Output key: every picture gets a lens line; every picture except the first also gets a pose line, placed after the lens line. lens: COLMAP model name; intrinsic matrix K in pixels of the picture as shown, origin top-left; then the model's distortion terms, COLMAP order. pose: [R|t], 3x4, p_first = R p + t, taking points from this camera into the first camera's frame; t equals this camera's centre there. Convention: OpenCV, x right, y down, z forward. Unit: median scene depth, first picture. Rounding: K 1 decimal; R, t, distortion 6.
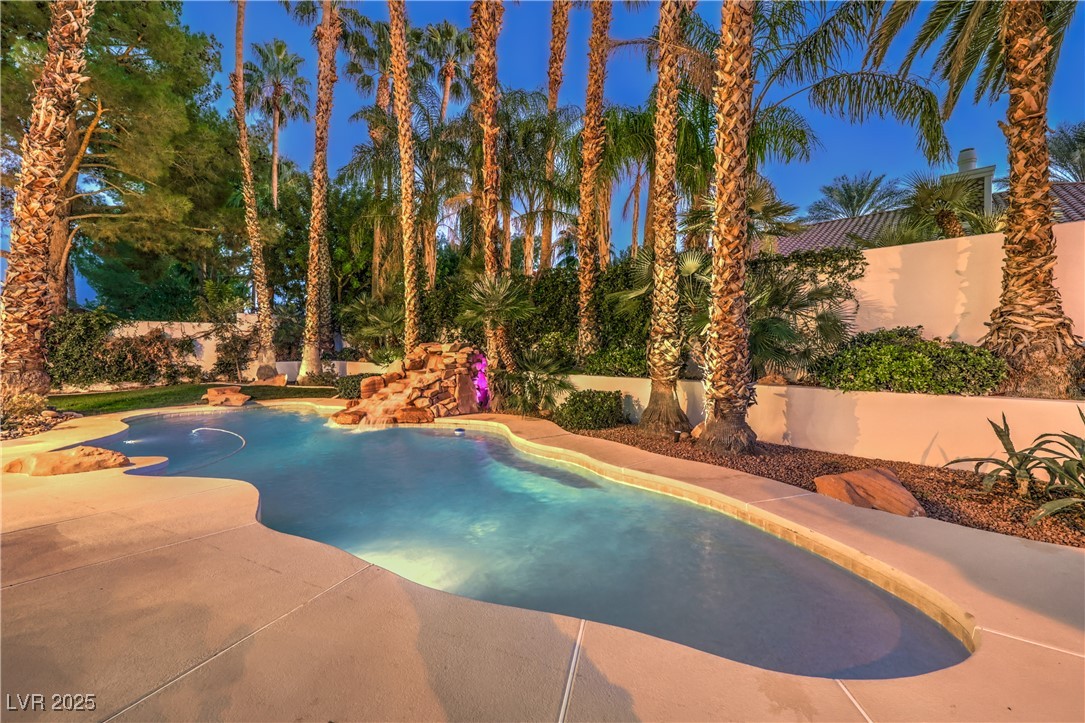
lens RADIAL K [[454.8, 0, 545.5], [0, 454.8, 365.2], [0, 0, 1]] dist [-0.001390, -0.000197]
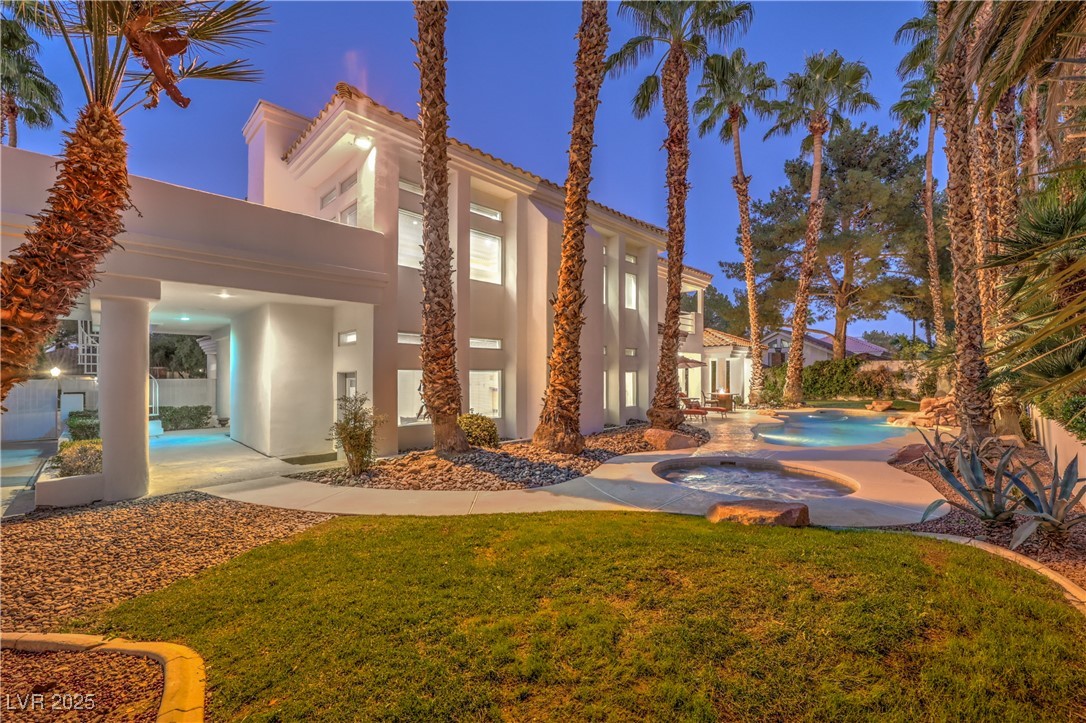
lens RADIAL K [[444.1, 0, 539.8], [0, 444.1, 378.4], [0, 0, 1]] dist [0.001695, 0.000200]
pose [[-0.035482, 0.011467, -0.999305, 0.835122], [-0.037290, 0.999223, 0.012790, -0.007884], [0.998674, 0.037718, -0.035027, -0.190261]]
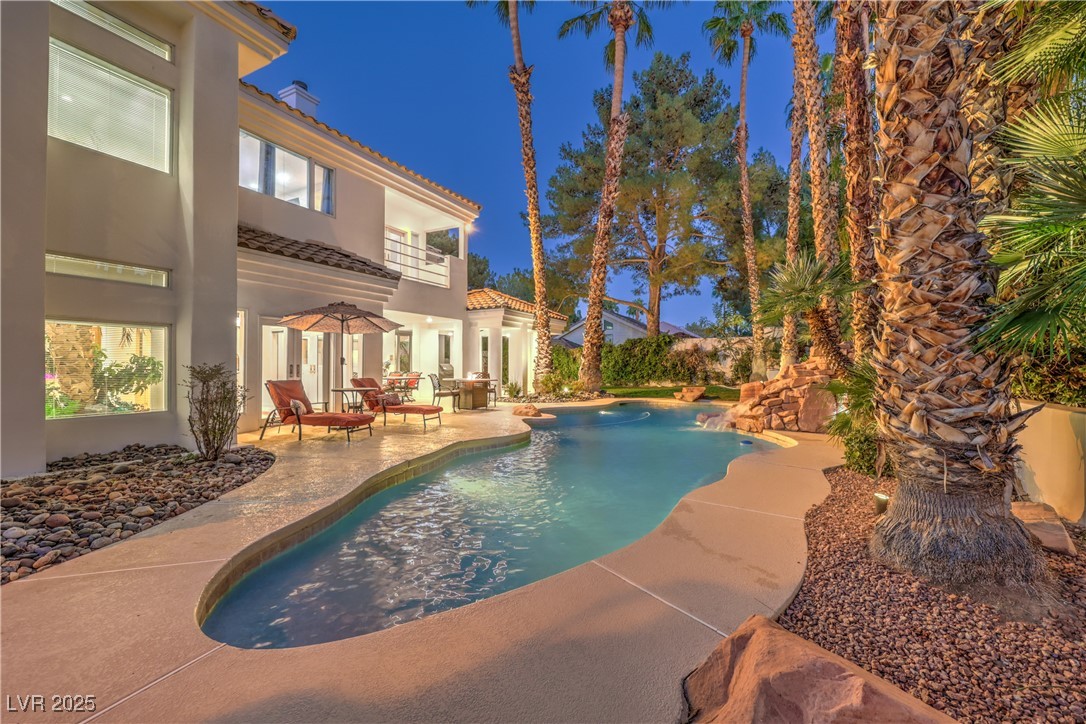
lens RADIAL K [[435.9, 0, 539.8], [0, 435.9, 365.3], [0, 0, 1]] dist [0.015930, -0.000067]
pose [[0.263452, 0.006070, -0.964653, 0.294764], [-0.035534, 0.999363, -0.003416, 0.005938], [0.964018, 0.035178, 0.263500, 0.217683]]
